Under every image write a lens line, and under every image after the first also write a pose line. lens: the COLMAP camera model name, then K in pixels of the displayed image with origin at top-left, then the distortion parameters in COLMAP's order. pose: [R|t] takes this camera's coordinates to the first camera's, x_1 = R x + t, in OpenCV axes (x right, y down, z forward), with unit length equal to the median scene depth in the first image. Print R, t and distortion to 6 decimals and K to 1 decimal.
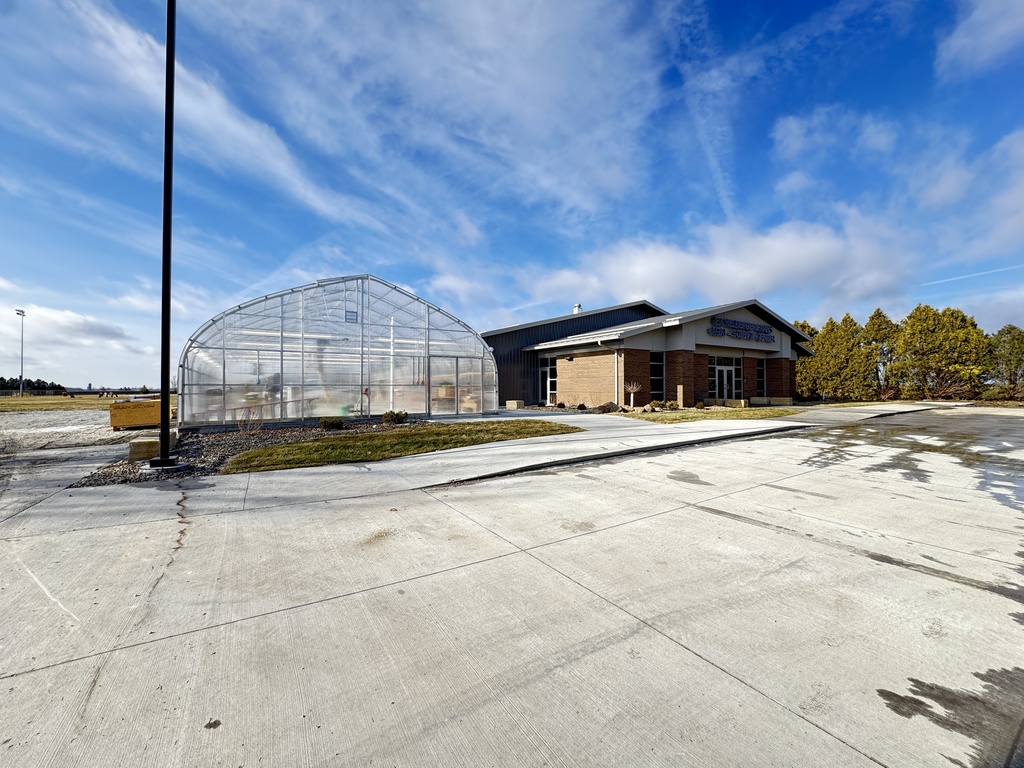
lens RADIAL K [[407.8, 0, 514.4], [0, 407.8, 380.2], [0, 0, 1]] dist [-0.001691, -0.000157]
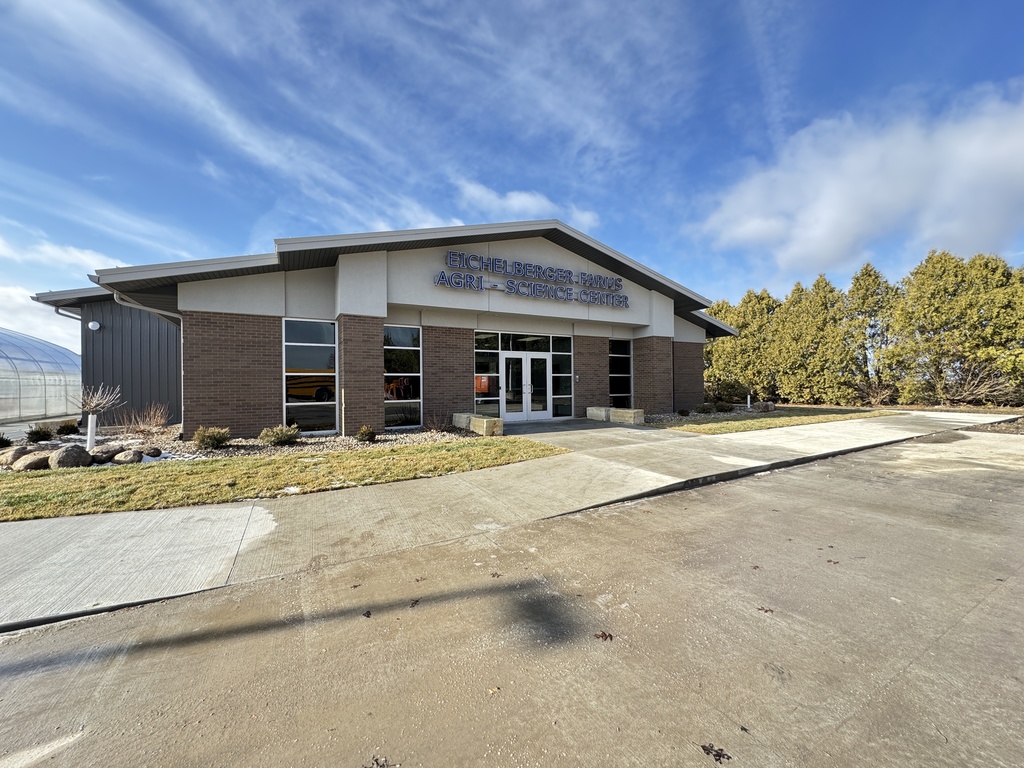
lens RADIAL K [[407.8, 0, 511.3], [0, 407.8, 387.3], [0, 0, 1]] dist [-0.001691, -0.000157]
pose [[0.997963, -0.004996, -0.063593, 0.426833], [0.006682, 0.999631, 0.026324, -0.000773], [0.063438, -0.026695, 0.997629, 0.363124]]
